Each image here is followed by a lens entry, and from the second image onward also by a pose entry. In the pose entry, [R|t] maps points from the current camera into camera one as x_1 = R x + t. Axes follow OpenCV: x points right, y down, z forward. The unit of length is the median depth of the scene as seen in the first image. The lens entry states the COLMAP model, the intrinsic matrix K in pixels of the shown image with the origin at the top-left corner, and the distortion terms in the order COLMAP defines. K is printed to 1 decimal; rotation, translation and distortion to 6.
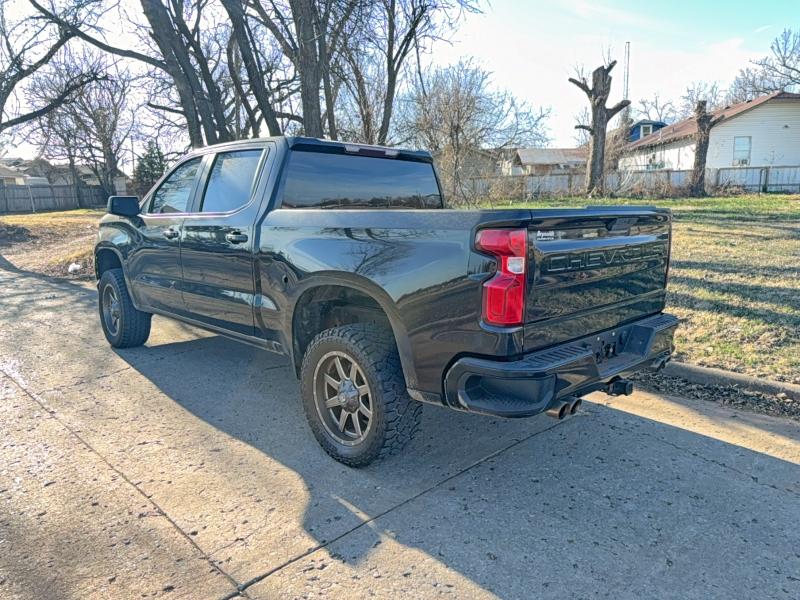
lens RADIAL K [[571.3, 0, 400.0], [0, 571.3, 300.0], [0, 0, 1]] dist [-0.003169, -0.000676]
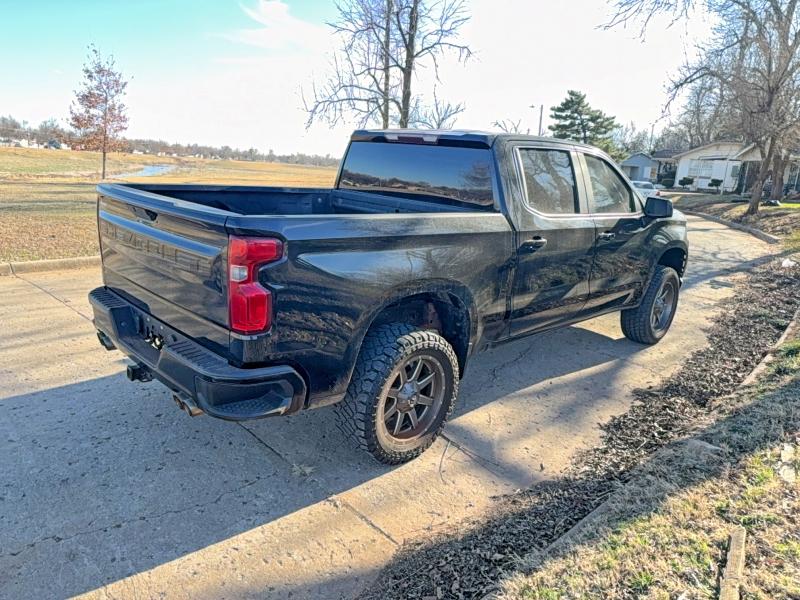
lens RADIAL K [[571.3, 0, 400.0], [0, 571.3, 300.0], [0, 0, 1]] dist [-0.003169, -0.000676]
pose [[-0.006654, 0.241935, -0.970270, 1.411919], [-0.221220, 0.945894, 0.237374, -0.330560], [0.975201, 0.216223, 0.047227, 1.452685]]
